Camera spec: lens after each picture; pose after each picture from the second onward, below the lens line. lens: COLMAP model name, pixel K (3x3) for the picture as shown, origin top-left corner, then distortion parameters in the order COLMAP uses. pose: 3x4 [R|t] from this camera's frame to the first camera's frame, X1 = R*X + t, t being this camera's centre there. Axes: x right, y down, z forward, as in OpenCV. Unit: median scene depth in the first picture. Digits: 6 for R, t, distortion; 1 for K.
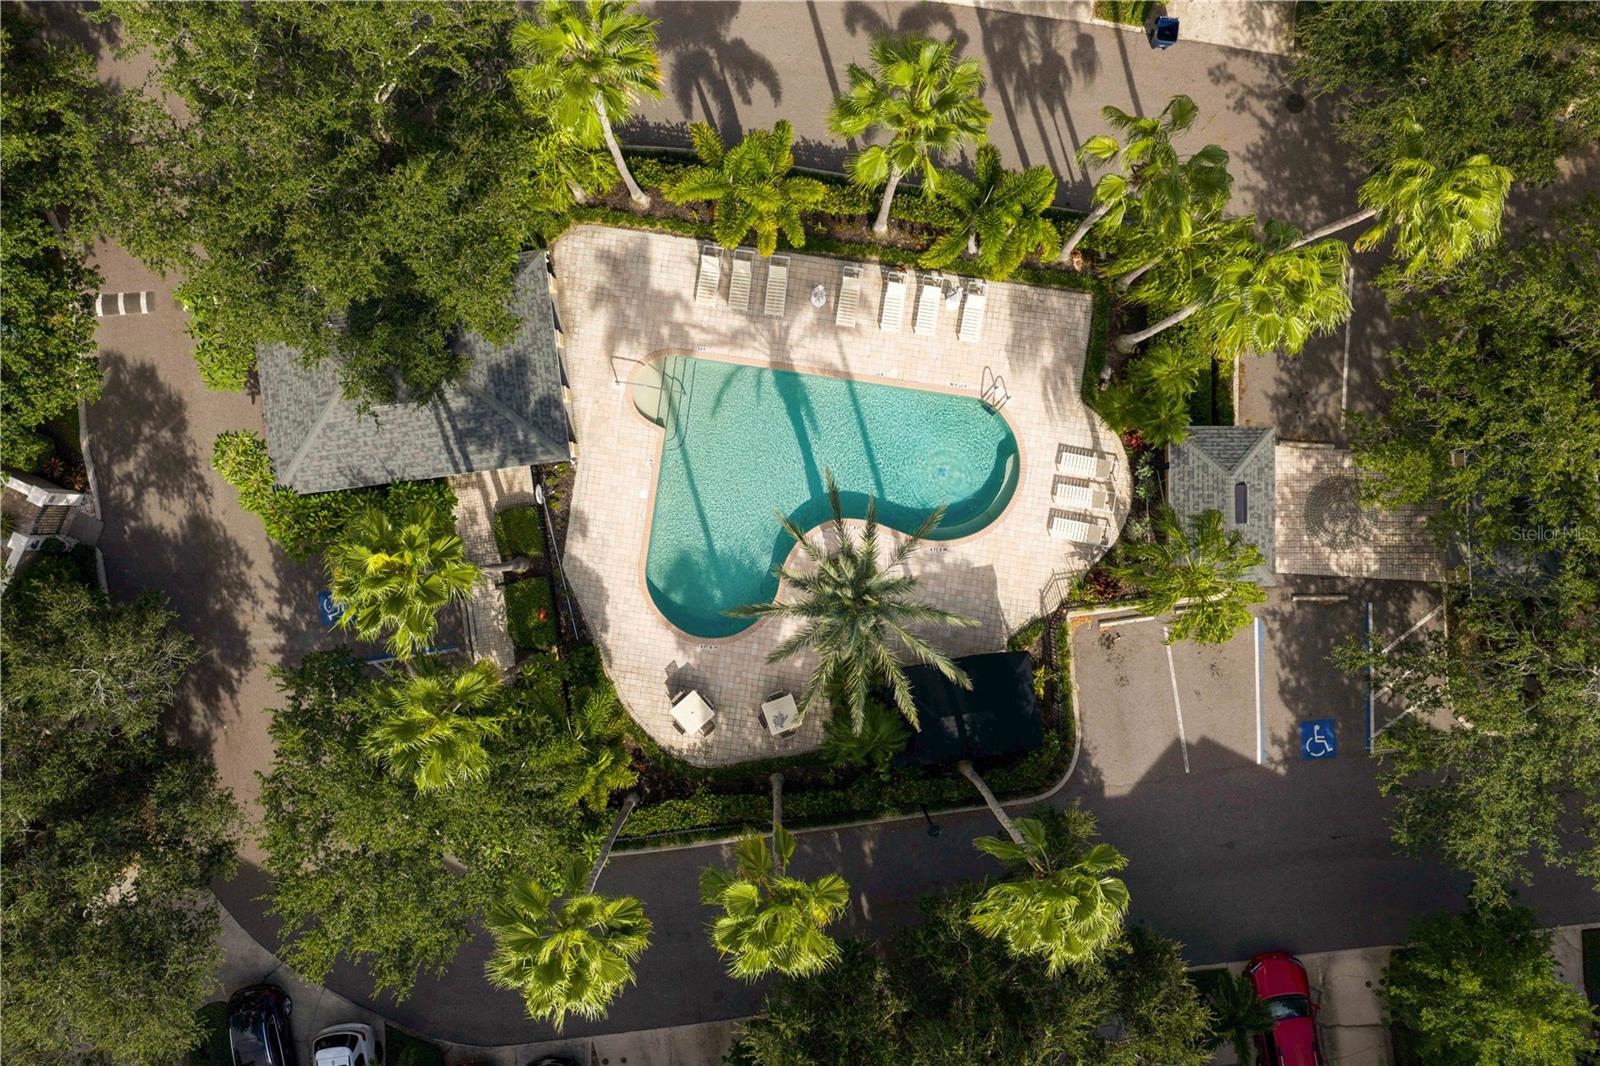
lens RADIAL K [[1324.9, 0, 801.3], [0, 1324.9, 536.7], [0, 0, 1]] dist [0.024573, -0.042195]
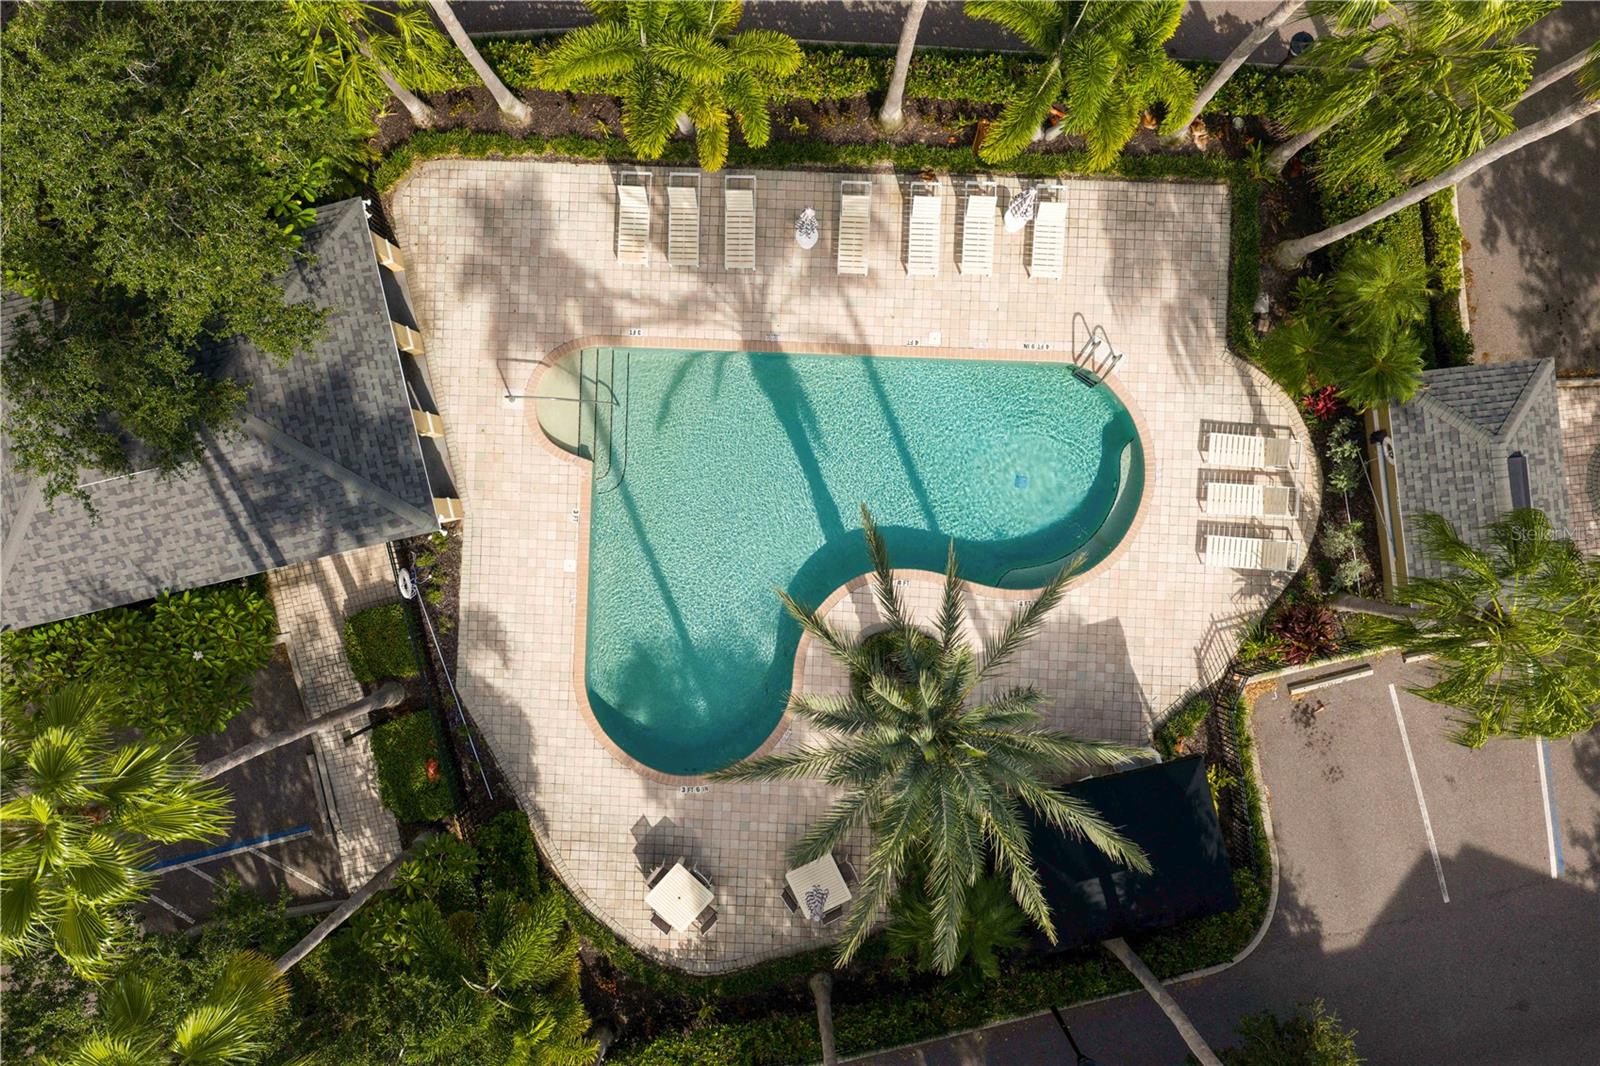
lens RADIAL K [[1324.9, 0, 801.3], [0, 1324.9, 536.7], [0, 0, 1]] dist [0.024573, -0.042195]
pose [[0.994447, -0.105234, 0.000302, -0.005181], [0.105231, 0.994435, 0.005022, -0.037541], [-0.000829, -0.004963, 0.999987, 0.353991]]
